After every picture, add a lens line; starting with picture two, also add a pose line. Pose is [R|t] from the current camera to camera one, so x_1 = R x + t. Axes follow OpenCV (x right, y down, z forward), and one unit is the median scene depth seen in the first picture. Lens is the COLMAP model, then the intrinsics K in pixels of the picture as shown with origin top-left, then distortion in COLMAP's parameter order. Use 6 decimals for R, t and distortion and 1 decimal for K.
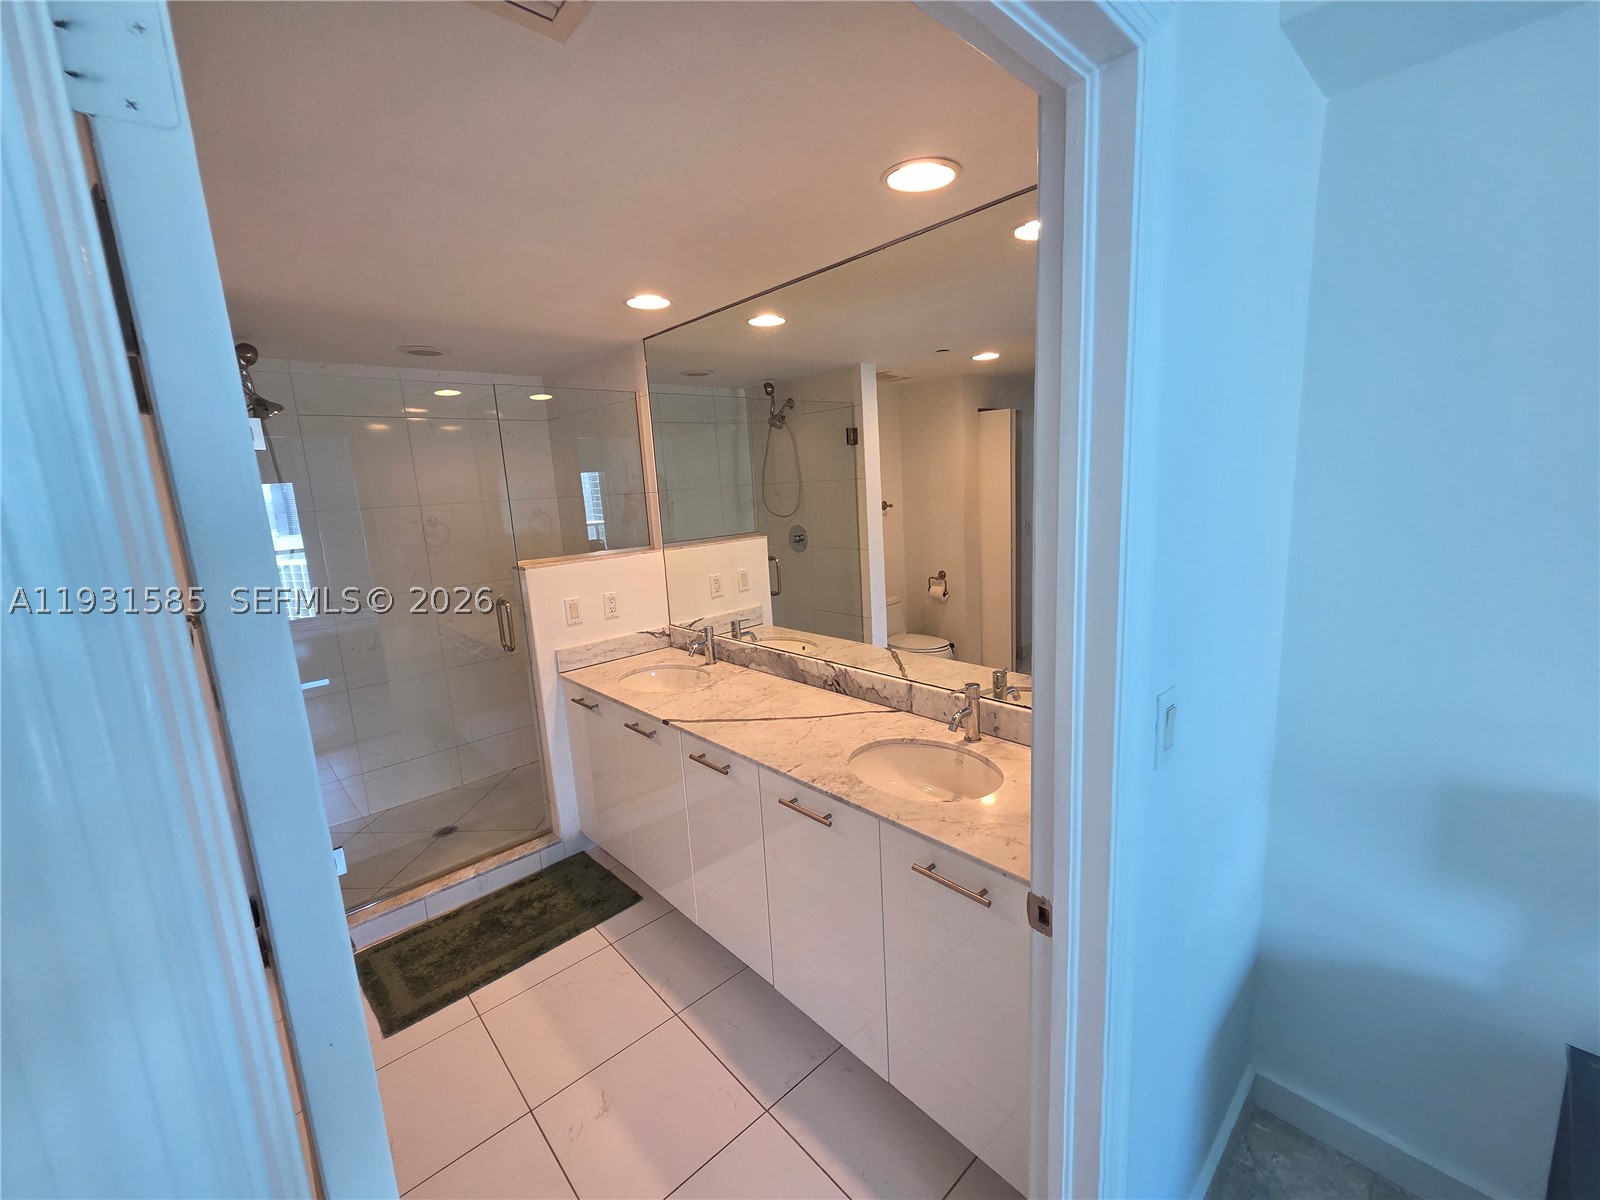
lens RADIAL K [[655.9, 0, 797.6], [0, 655.9, 600.9], [0, 0, 1]] dist [0.008352, -0.001723]
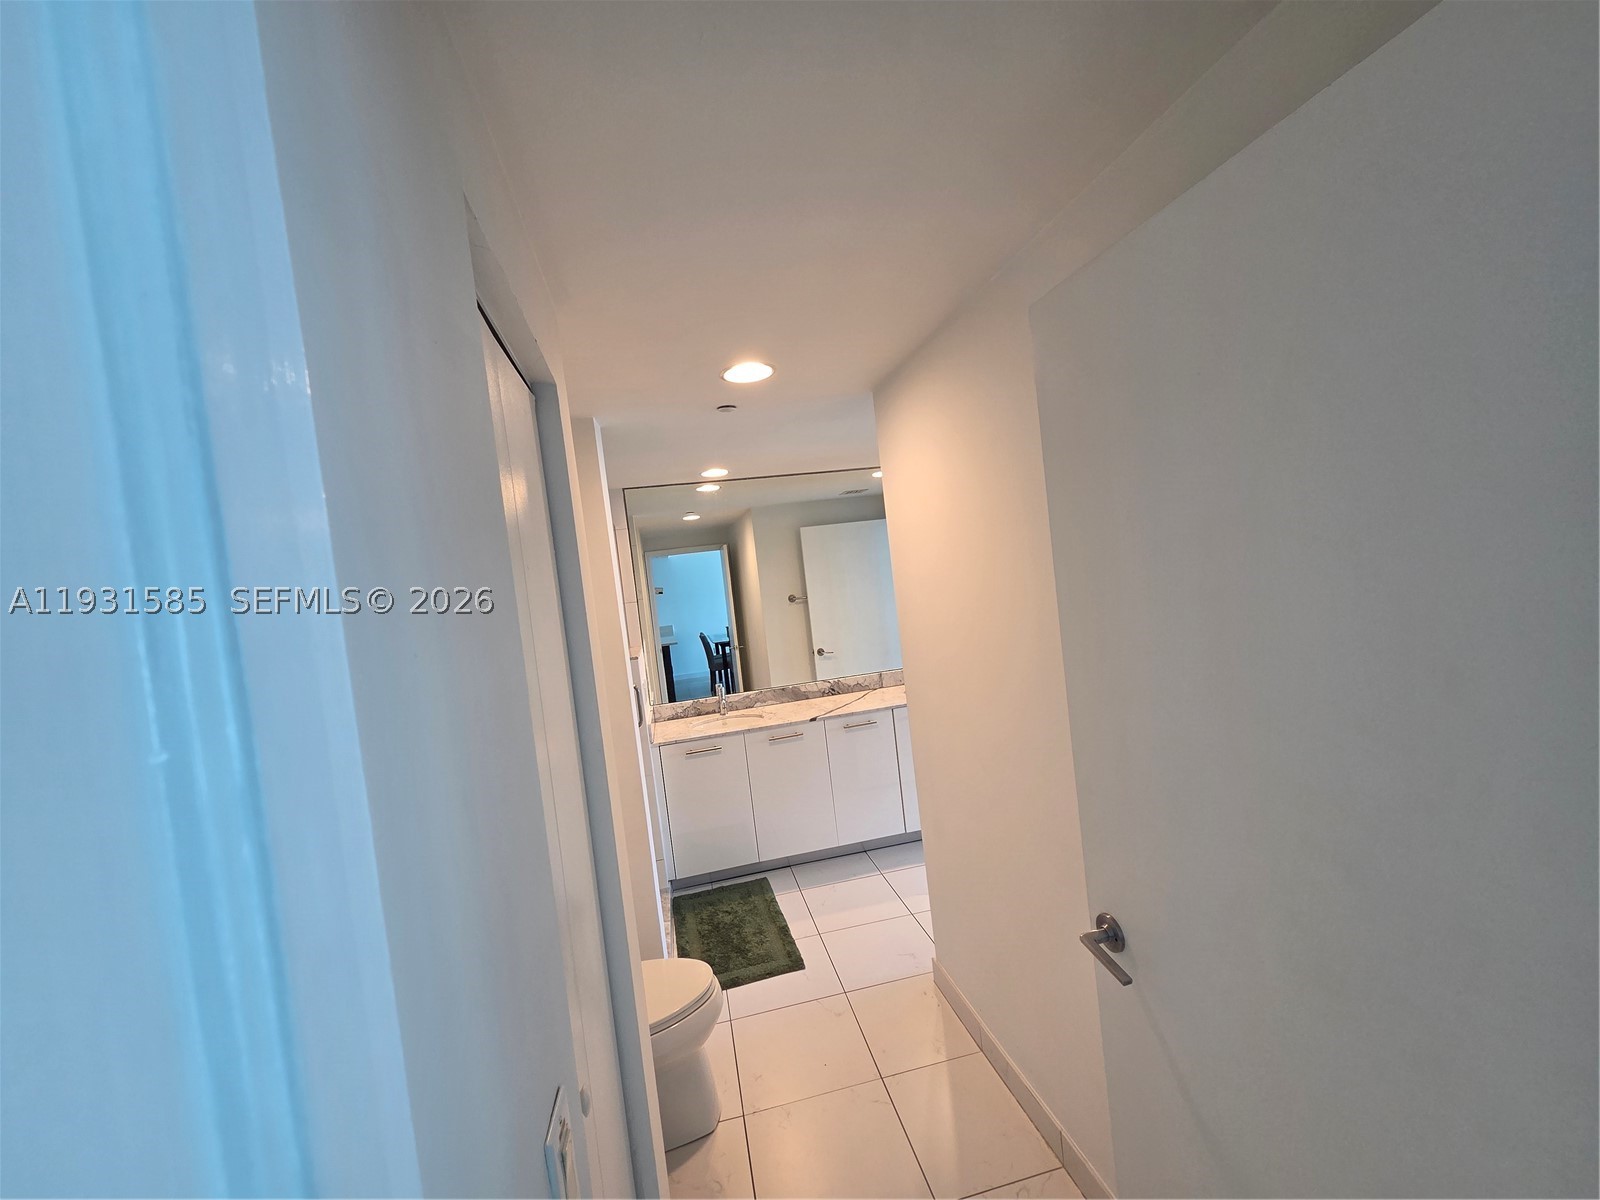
lens RADIAL K [[655.9, 0, 794.2], [0, 655.9, 602.9], [0, 0, 1]] dist [0.008352, -0.001723]
pose [[0.513731, -0.029980, 0.857427, -1.433674], [0.233266, 0.966622, -0.105964, 0.056616], [-0.825631, 0.254445, 0.503577, 0.111323]]
